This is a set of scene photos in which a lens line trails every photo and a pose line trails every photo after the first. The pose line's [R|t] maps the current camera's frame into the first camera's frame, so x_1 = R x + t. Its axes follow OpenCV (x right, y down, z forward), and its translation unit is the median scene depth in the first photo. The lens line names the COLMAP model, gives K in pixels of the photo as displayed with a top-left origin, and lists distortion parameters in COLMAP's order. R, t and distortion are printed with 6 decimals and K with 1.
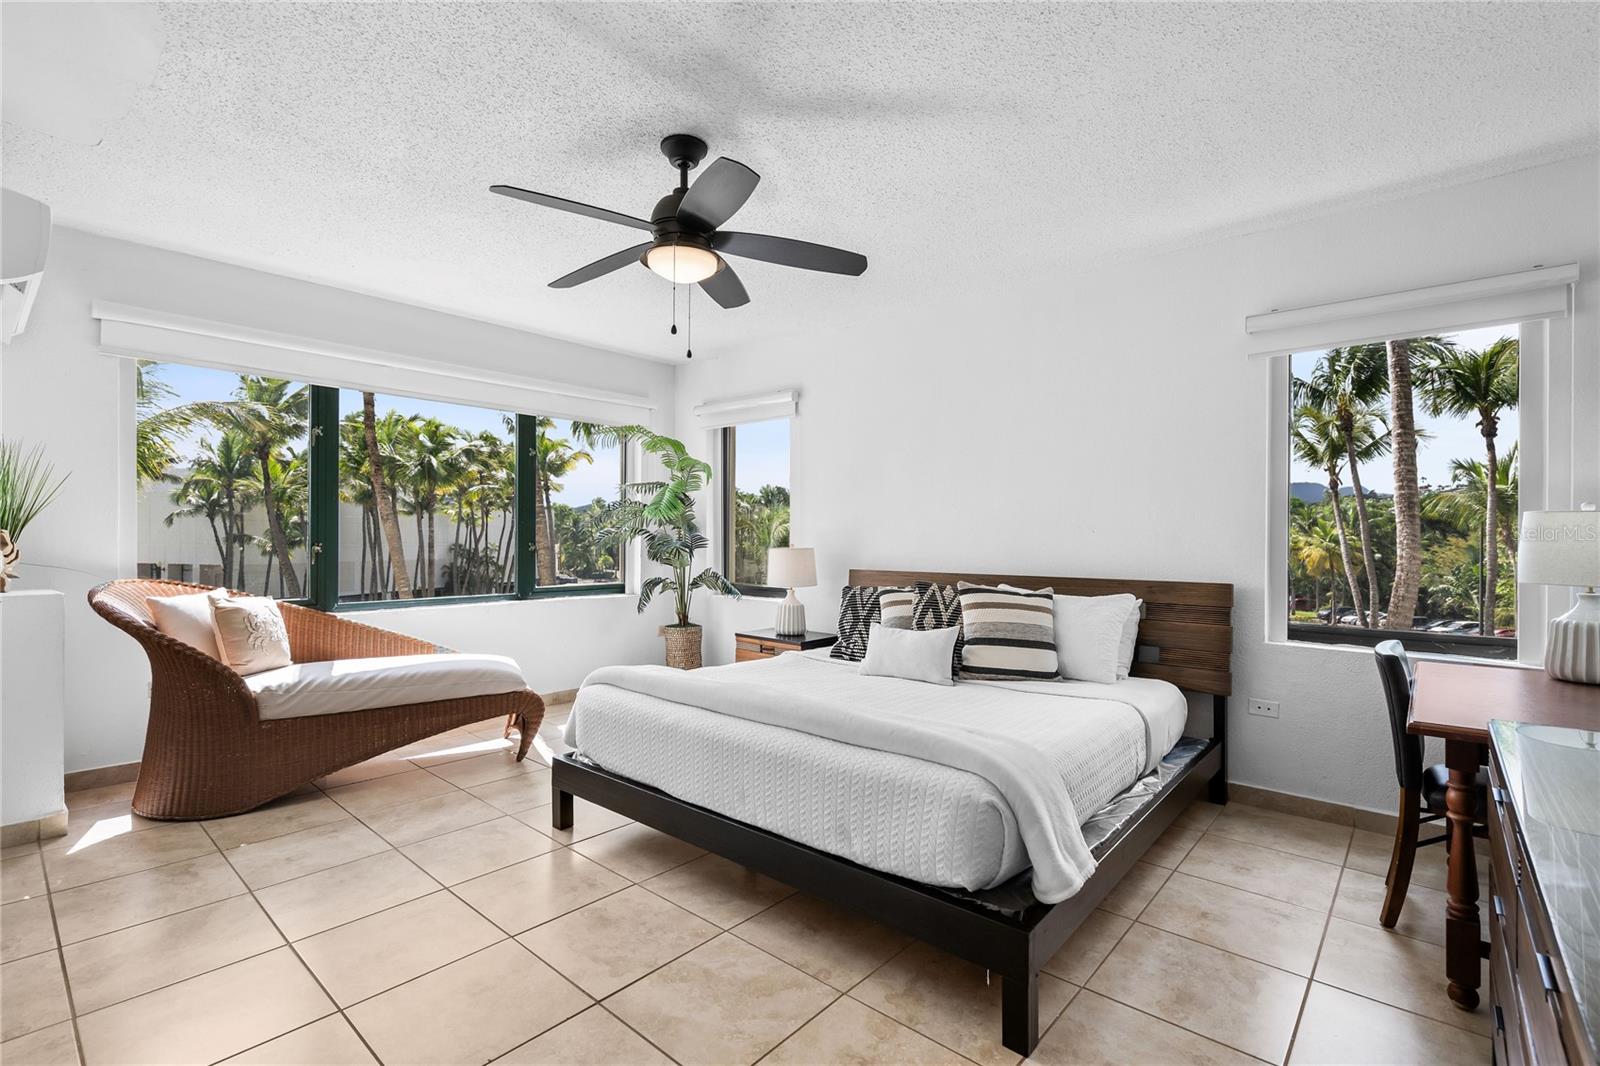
lens RADIAL K [[721.6, 0, 803.6], [0, 721.6, 535.2], [0, 0, 1]] dist [0.001346, -0.000032]
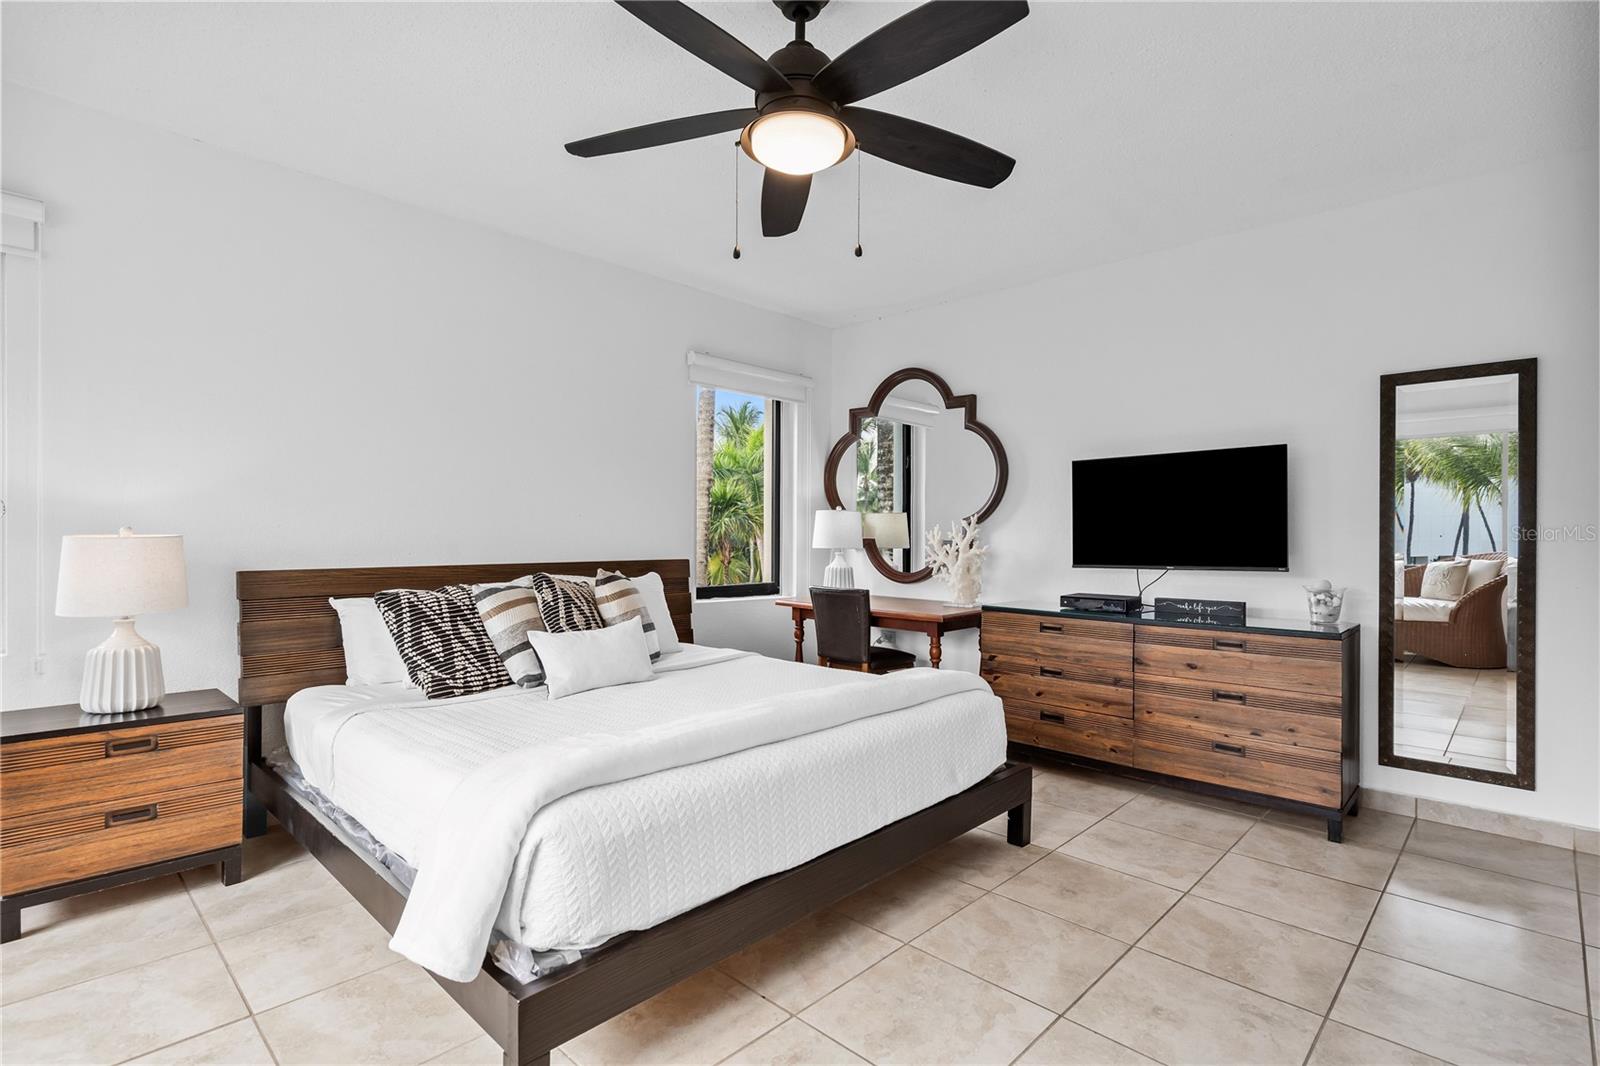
lens RADIAL K [[771.6, 0, 801.3], [0, 771.6, 536.1], [0, 0, 1]] dist [0.002590, 0.000123]
pose [[0.049217, -0.001947, 0.998786, -0.940447], [-0.001728, 0.999996, 0.002035, 0.026533], [-0.998787, -0.001826, 0.049213, 0.941203]]
